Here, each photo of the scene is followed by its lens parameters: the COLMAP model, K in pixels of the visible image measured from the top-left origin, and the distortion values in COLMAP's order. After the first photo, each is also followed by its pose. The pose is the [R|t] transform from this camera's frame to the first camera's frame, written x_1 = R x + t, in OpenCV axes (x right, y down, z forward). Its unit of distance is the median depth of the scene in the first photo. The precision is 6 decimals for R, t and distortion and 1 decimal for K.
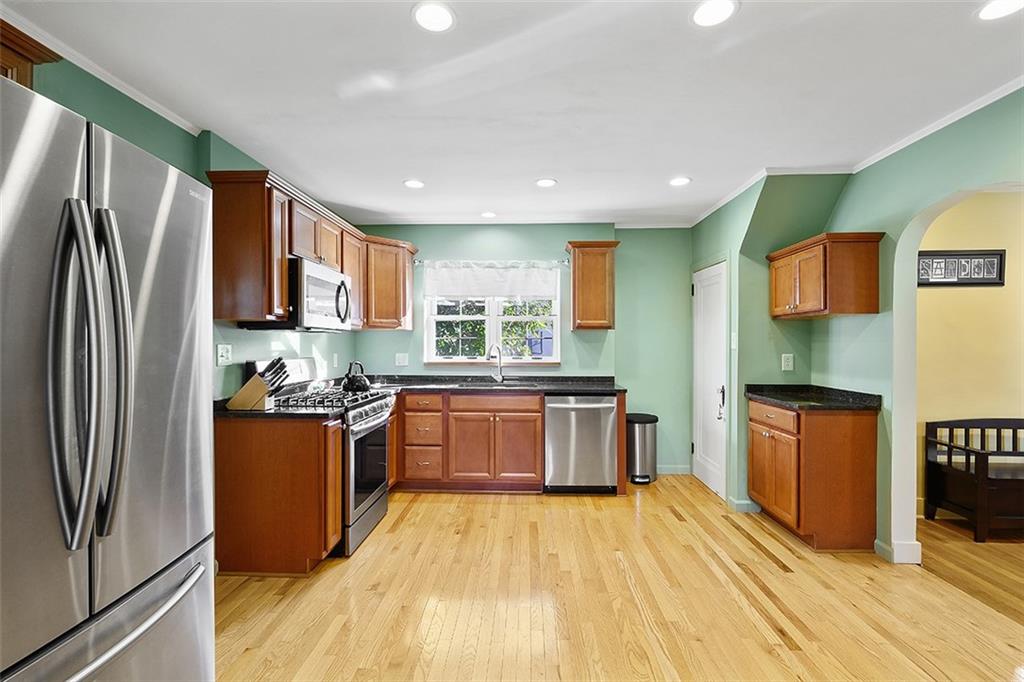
lens RADIAL K [[470.3, 0, 509.0], [0, 470.3, 341.7], [0, 0, 1]] dist [0.001693, -0.000178]
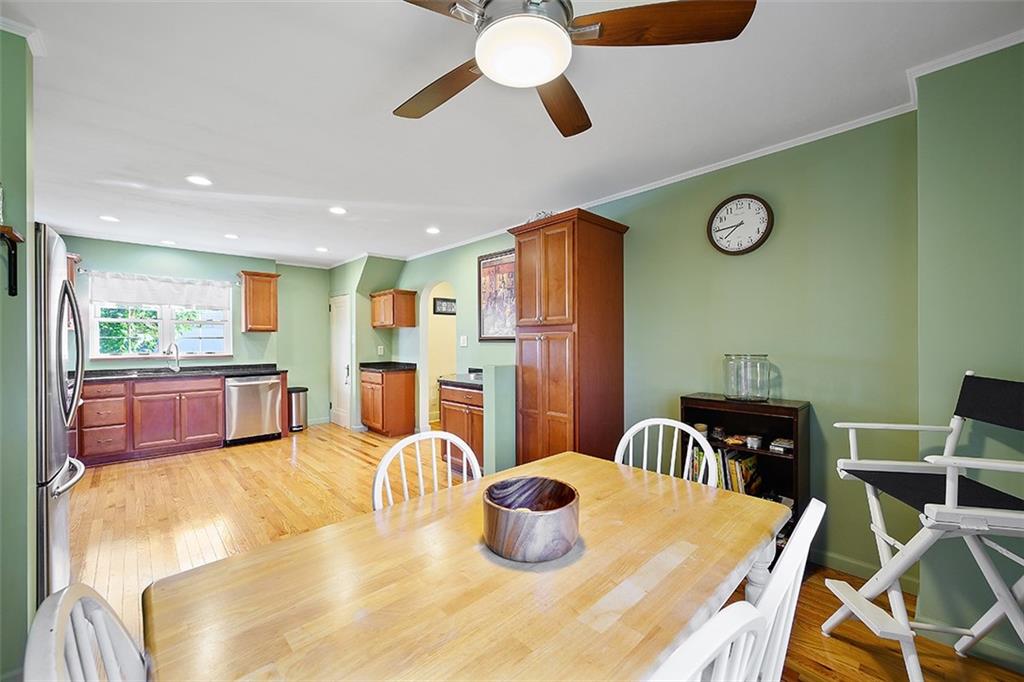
lens RADIAL K [[402.6, 0, 515.2], [0, 402.6, 343.8], [0, 0, 1]] dist [-0.002304, 0.000867]
pose [[0.694269, -0.010965, 0.719632, -0.192157], [0.002029, 0.999910, 0.013279, -0.003657], [-0.719712, -0.007759, 0.694229, -0.491214]]
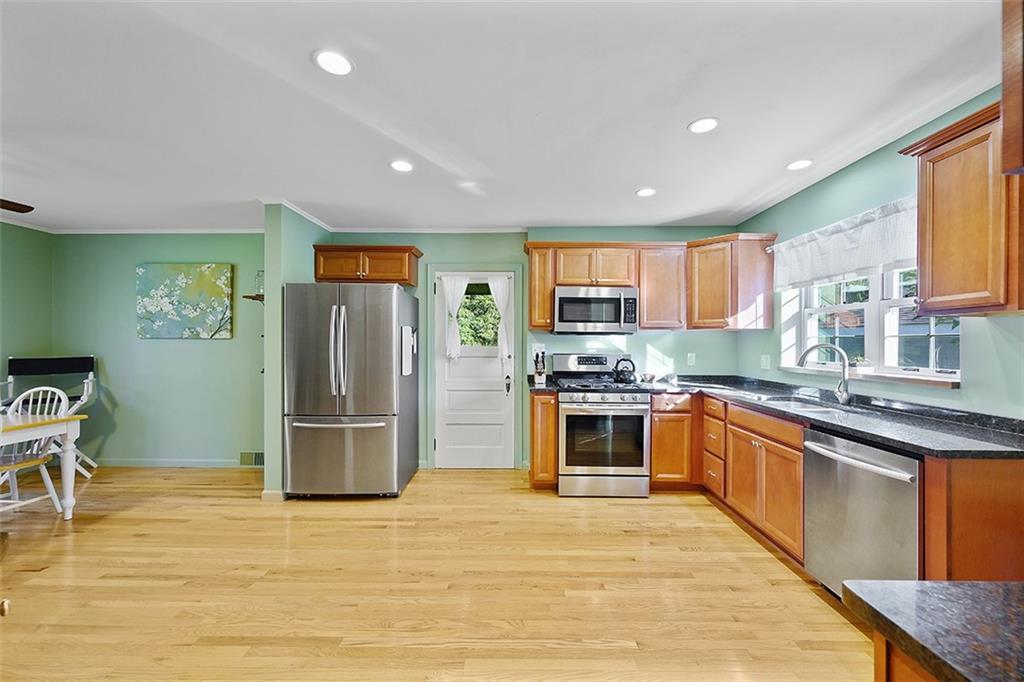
lens RADIAL K [[402.6, 0, 510.0], [0, 402.6, 341.3], [0, 0, 1]] dist [-0.002304, 0.000867]
pose [[0.020160, -0.003196, -0.999792, 0.602599], [0.002288, 0.999992, -0.003150, -0.000260], [0.999794, -0.002224, 0.020167, 0.585746]]
